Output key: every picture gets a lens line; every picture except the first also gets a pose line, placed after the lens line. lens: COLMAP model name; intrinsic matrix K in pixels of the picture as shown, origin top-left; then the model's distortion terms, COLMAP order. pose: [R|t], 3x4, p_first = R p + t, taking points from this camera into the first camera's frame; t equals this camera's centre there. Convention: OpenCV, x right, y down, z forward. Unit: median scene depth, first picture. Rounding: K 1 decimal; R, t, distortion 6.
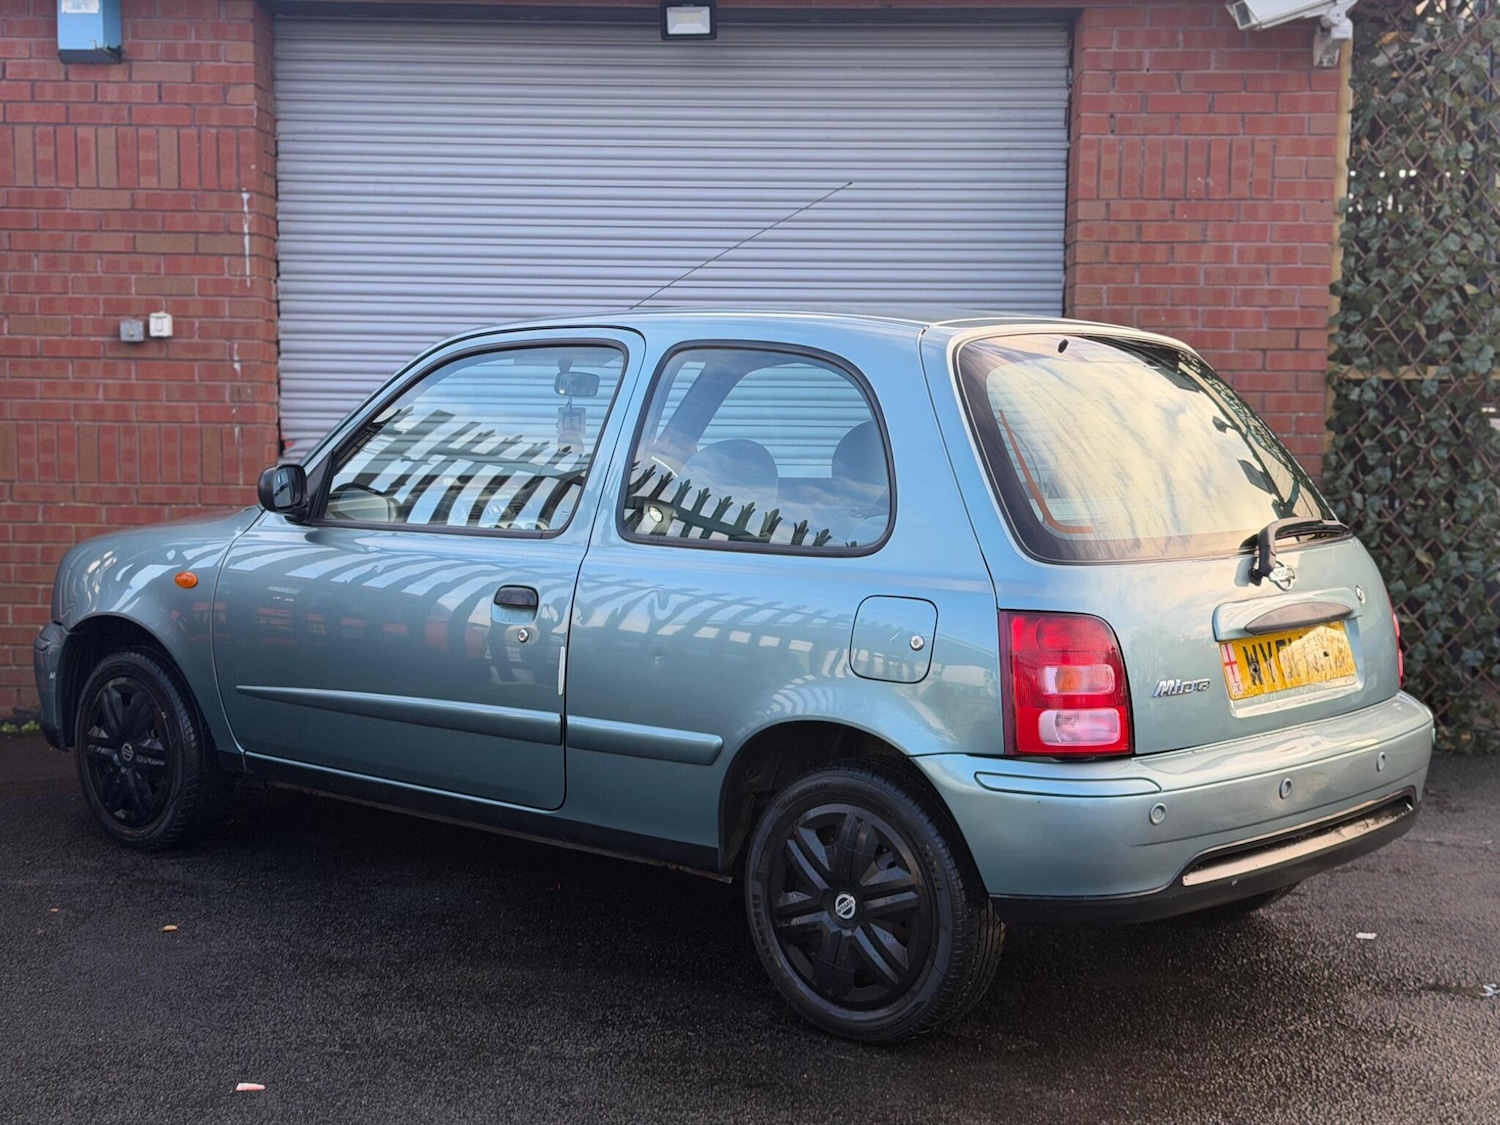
lens RADIAL K [[2168.7, 0, 745.5], [0, 2168.7, 577.6], [0, 0, 1]] dist [0.215029, -0.437813]
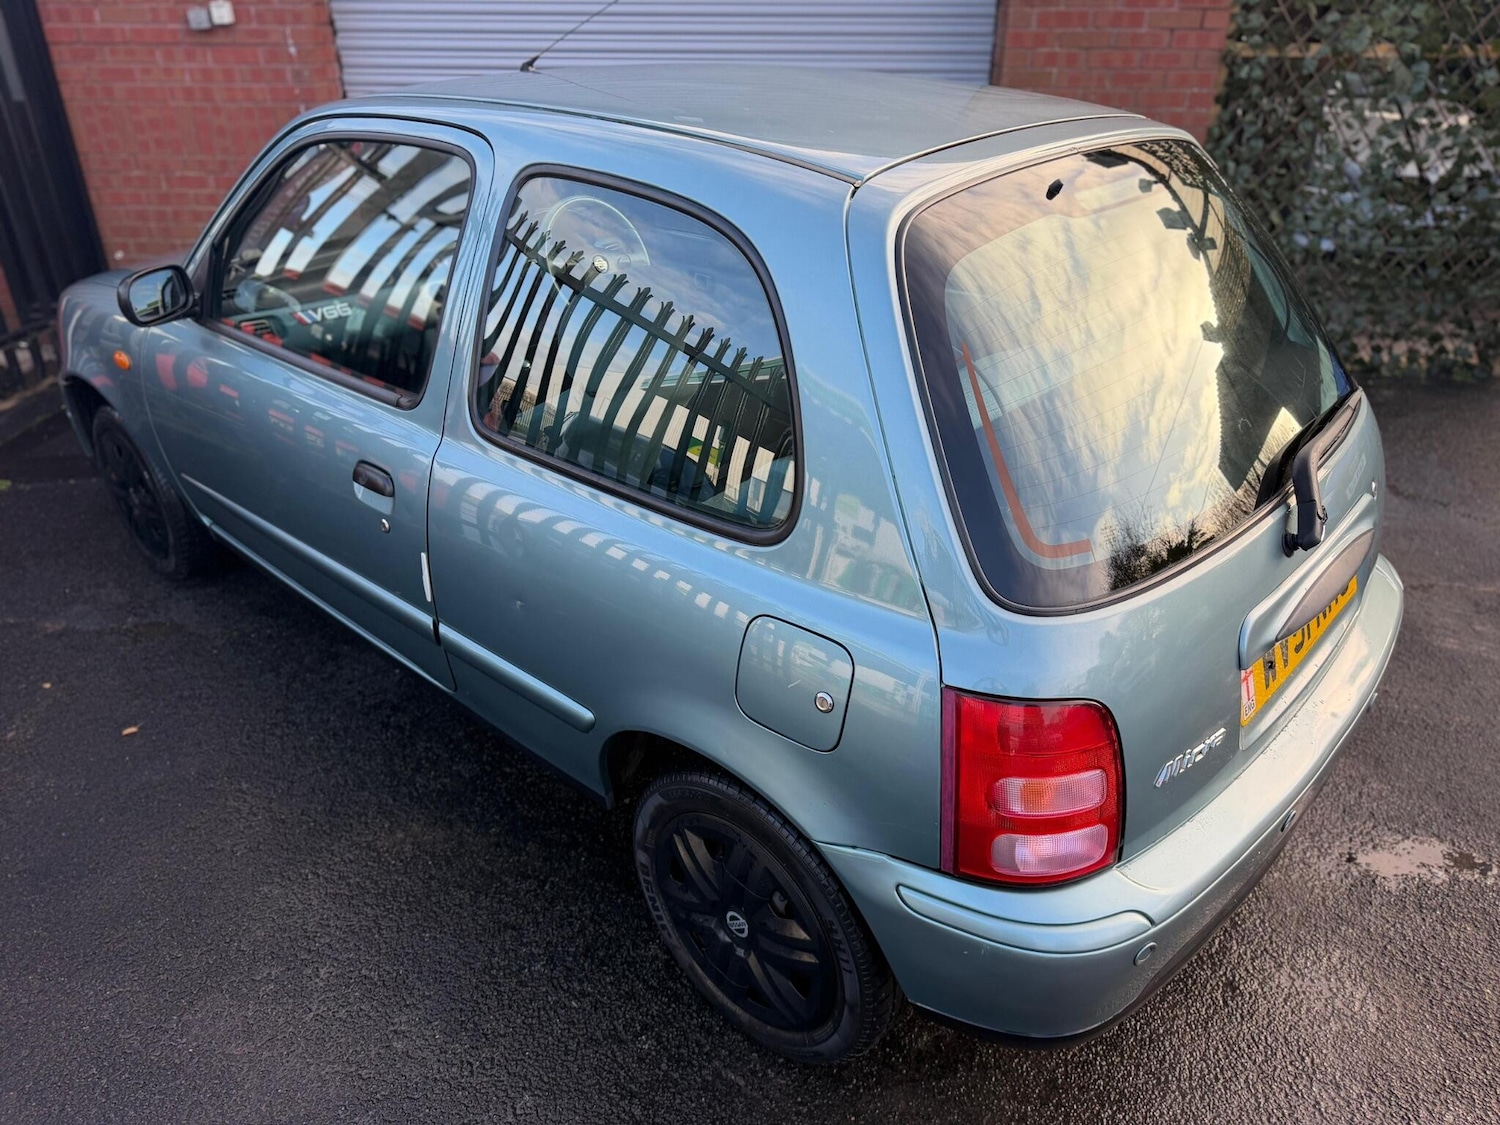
lens RADIAL K [[1077.8, 0, 750.0], [0, 1077.8, 562.5], [0, 0, 1]] dist [0.010886, -0.011040]
pose [[0.999582, 0.006046, -0.028271, 0.033489], [0.006035, 0.912704, 0.408576, -0.081461], [0.028274, -0.408576, 0.912286, 0.365654]]
